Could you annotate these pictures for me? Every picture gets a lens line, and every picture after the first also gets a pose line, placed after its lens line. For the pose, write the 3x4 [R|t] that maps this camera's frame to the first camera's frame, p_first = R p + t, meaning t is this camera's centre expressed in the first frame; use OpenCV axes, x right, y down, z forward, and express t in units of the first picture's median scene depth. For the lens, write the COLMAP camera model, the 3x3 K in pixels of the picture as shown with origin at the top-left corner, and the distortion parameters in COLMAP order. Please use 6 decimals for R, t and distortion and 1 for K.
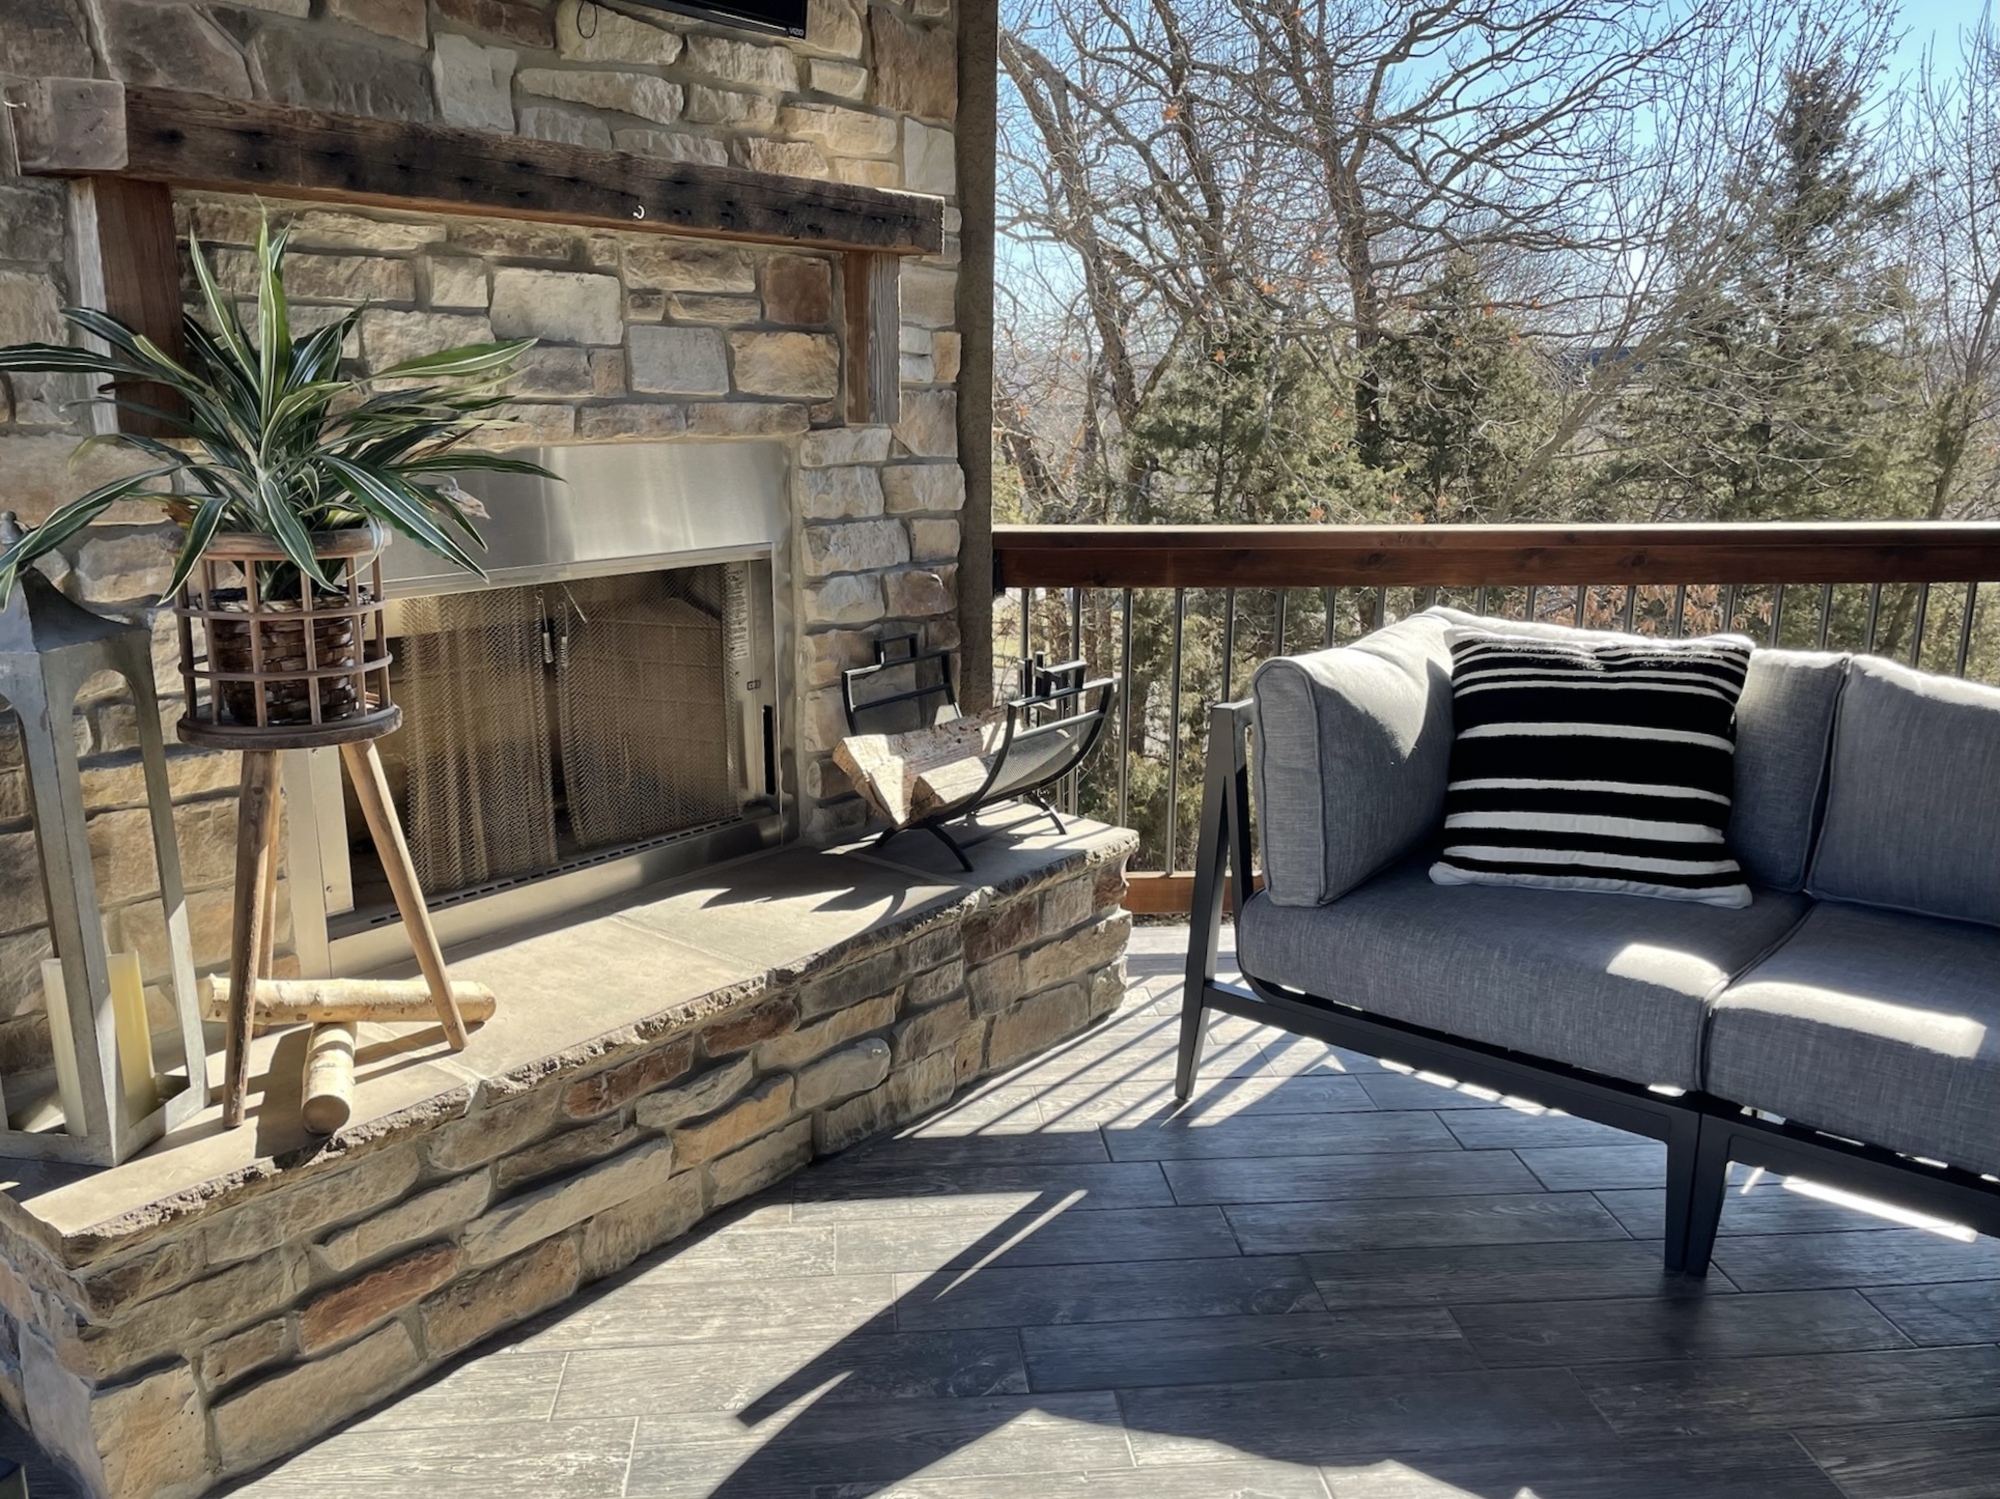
lens RADIAL K [[1591.8, 0, 994.3], [0, 1591.8, 770.4], [0, 0, 1]] dist [0.019623, -0.023877]
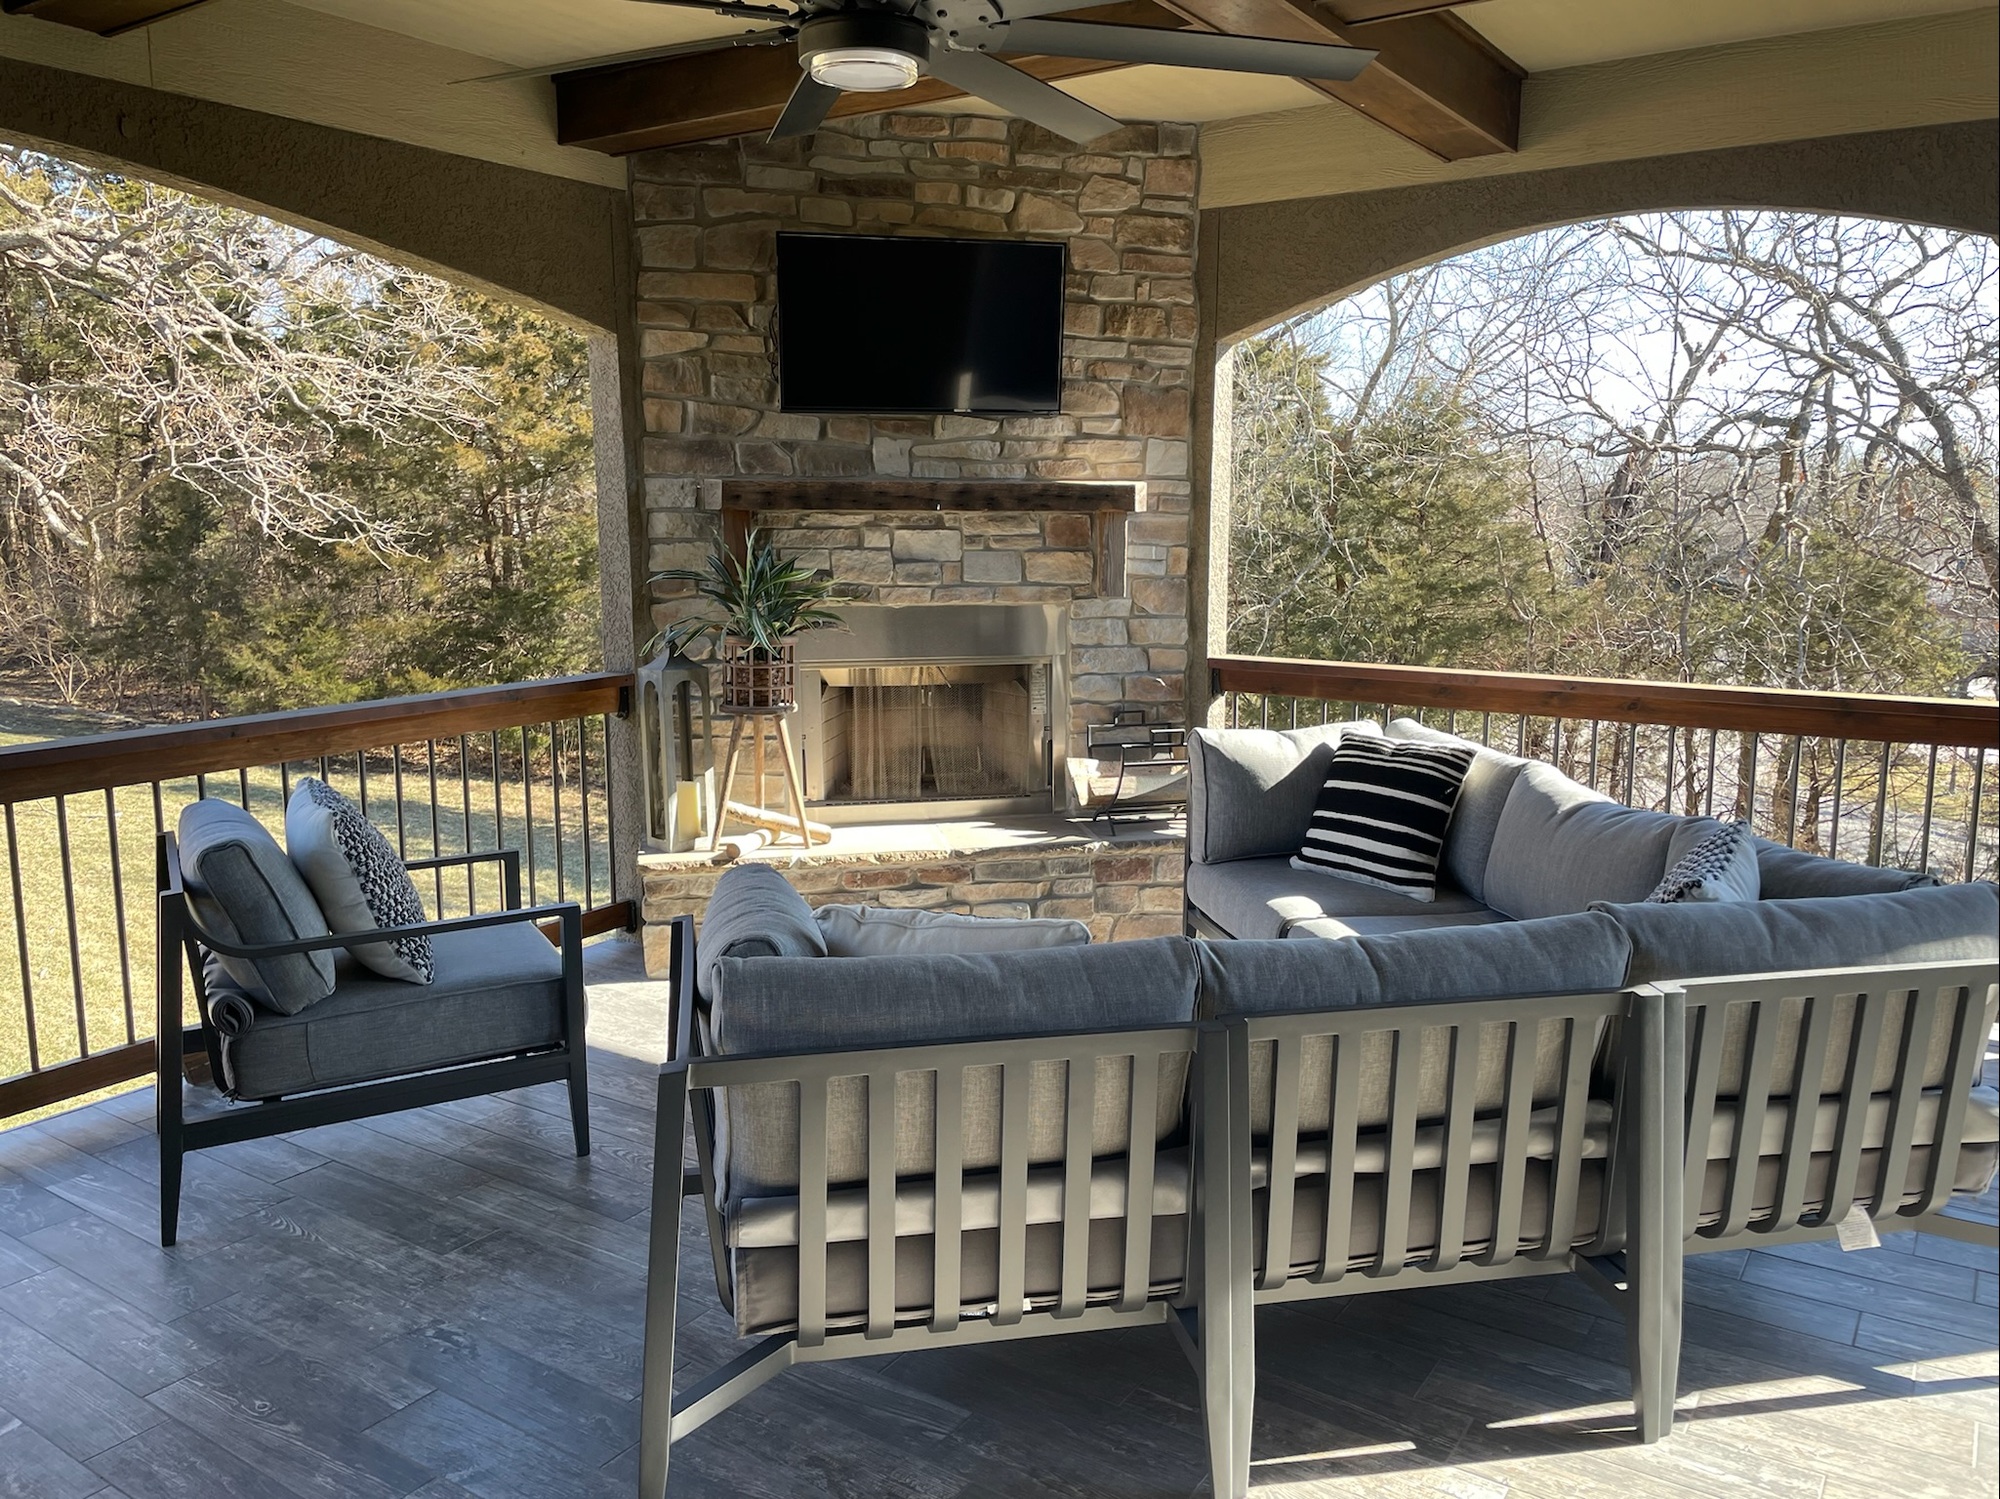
lens RADIAL K [[1516.2, 0, 1000.9], [0, 1516.2, 748.2], [0, 0, 1]] dist [0.039517, -0.026090]
pose [[0.770443, 0.093871, -0.630560, 1.101141], [-0.147645, 0.988482, -0.033243, 0.045596], [0.620176, 0.118711, 0.775428, -0.522458]]
